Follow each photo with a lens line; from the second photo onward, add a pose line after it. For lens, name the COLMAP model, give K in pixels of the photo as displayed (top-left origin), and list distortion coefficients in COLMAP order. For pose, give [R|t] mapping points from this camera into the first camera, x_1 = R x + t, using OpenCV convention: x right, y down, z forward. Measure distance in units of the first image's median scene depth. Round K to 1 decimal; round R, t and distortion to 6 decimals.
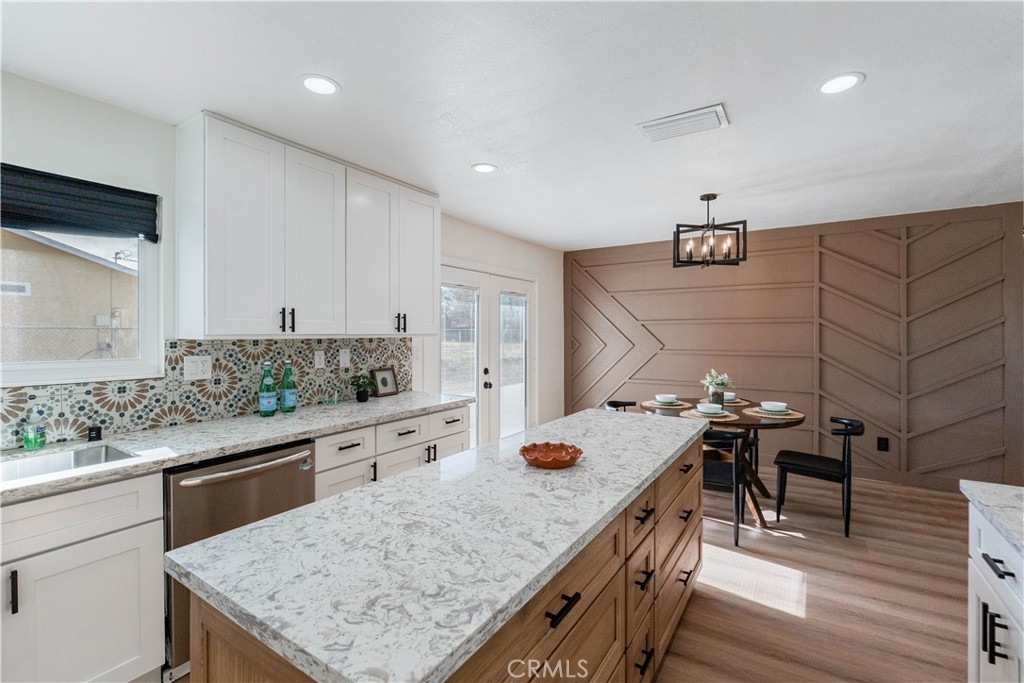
lens RADIAL K [[450.4, 0, 515.4], [0, 450.4, 332.4], [0, 0, 1]] dist [-0.004693, -0.000731]
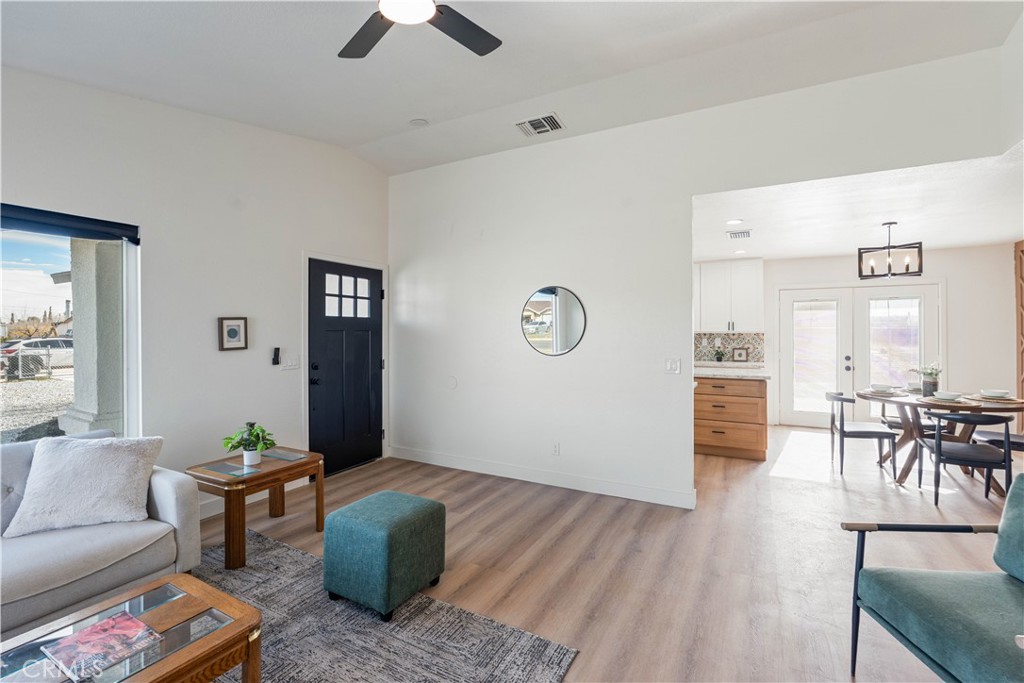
lens RADIAL K [[450.4, 0, 515.4], [0, 450.4, 332.4], [0, 0, 1]] dist [-0.004693, -0.000731]
pose [[0.080470, 0.004500, -0.996747, 1.885126], [0.003380, 0.999983, 0.004787, -0.005622], [0.996751, -0.003754, 0.080453, -0.200985]]
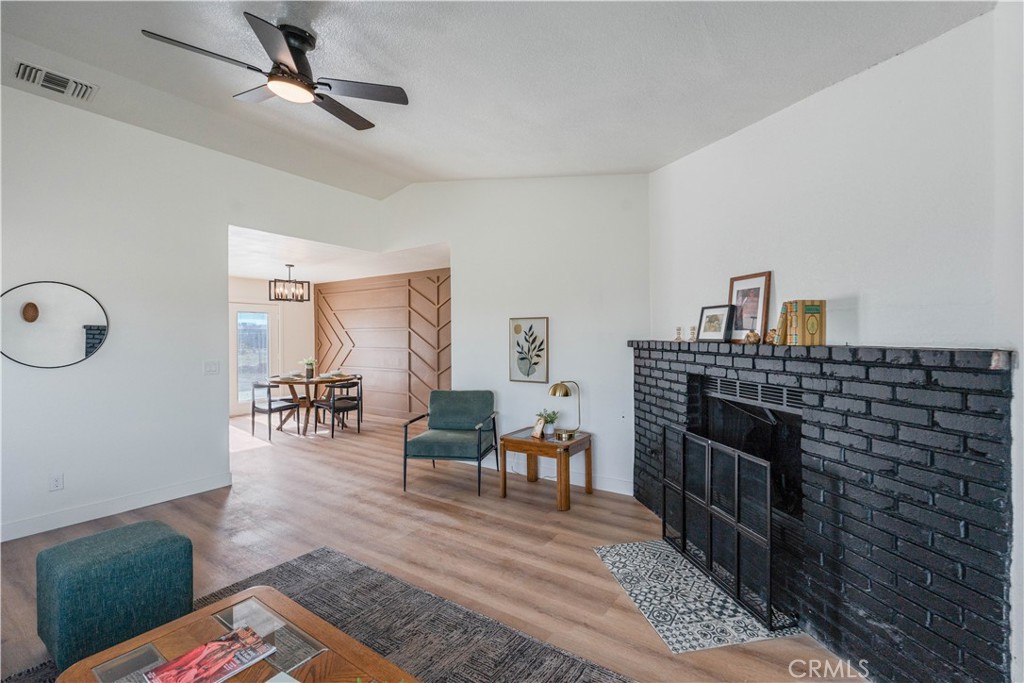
lens RADIAL K [[450.4, 0, 515.4], [0, 450.4, 332.4], [0, 0, 1]] dist [-0.004693, -0.000731]
pose [[0.999185, -0.002195, -0.040312, 1.703961], [0.001962, 0.999981, -0.005803, -0.007111], [0.040324, 0.005720, 0.999170, -1.025156]]
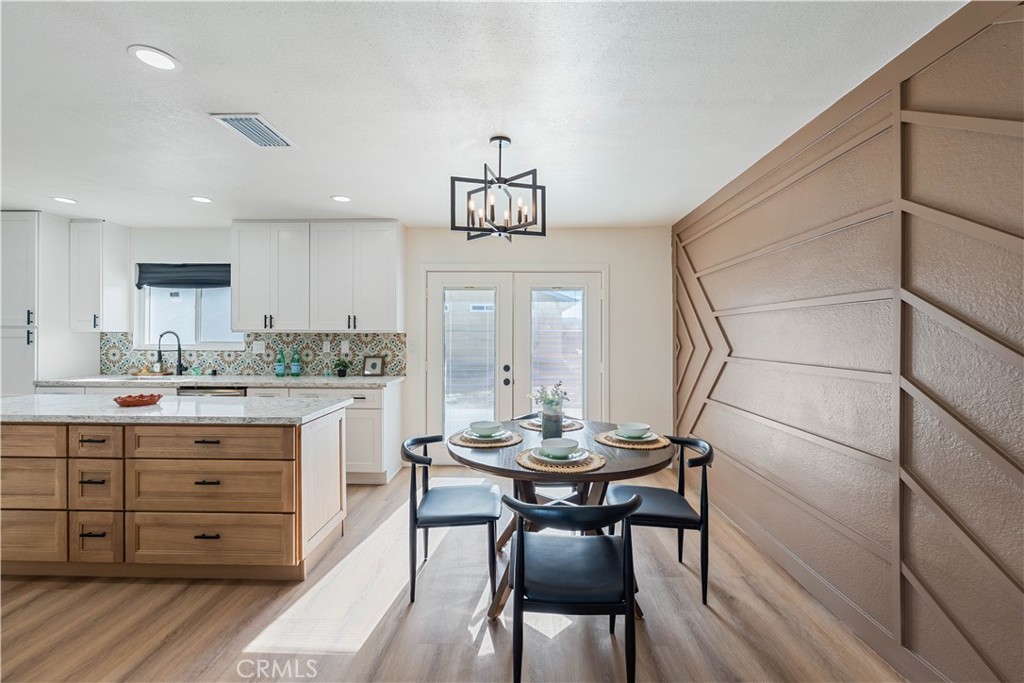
lens RADIAL K [[450.4, 0, 515.4], [0, 450.4, 332.4], [0, 0, 1]] dist [-0.004693, -0.000731]
pose [[0.527587, -0.001404, -0.849500, 1.236857], [-0.004104, 0.999983, -0.004202, 0.014532], [0.849491, 0.005703, 0.527573, 0.736325]]
